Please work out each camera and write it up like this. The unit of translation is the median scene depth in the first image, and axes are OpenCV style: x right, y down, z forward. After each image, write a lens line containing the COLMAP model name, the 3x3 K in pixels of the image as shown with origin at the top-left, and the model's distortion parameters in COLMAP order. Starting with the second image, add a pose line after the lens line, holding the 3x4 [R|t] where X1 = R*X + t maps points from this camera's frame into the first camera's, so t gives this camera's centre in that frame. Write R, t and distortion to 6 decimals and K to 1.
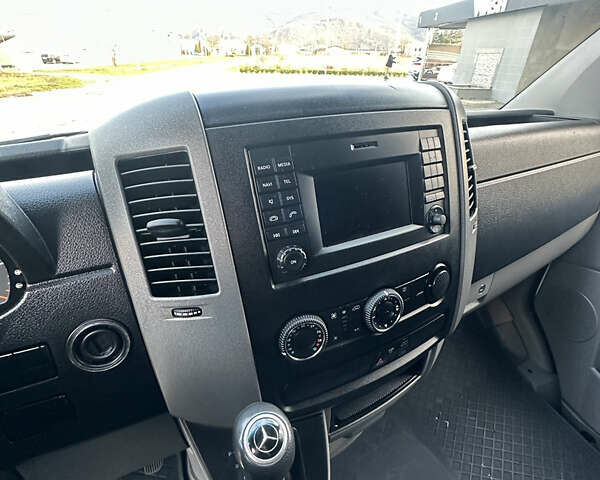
lens RADIAL K [[312.4, 0, 300.0], [0, 312.4, 240.0], [0, 0, 1]] dist [0.000555, -0.000642]
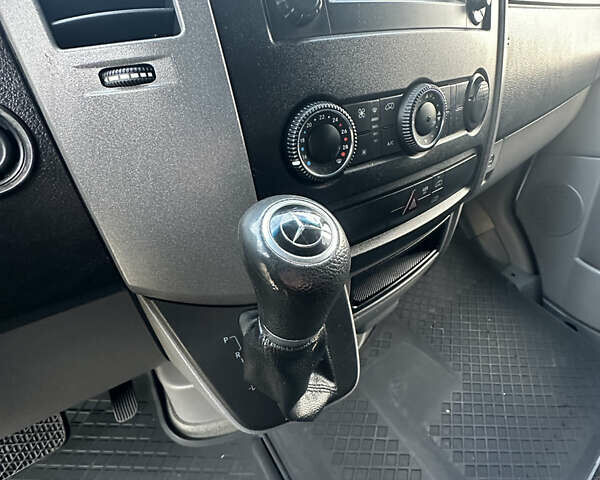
lens RADIAL K [[312.4, 0, 300.0], [0, 312.4, 240.0], [0, 0, 1]] dist [0.000555, -0.000642]
pose [[0.988592, -0.092725, 0.118695, -0.080259], [0.080363, 0.991218, 0.105018, 0.269510], [-0.127391, -0.094282, 0.987361, 0.202351]]
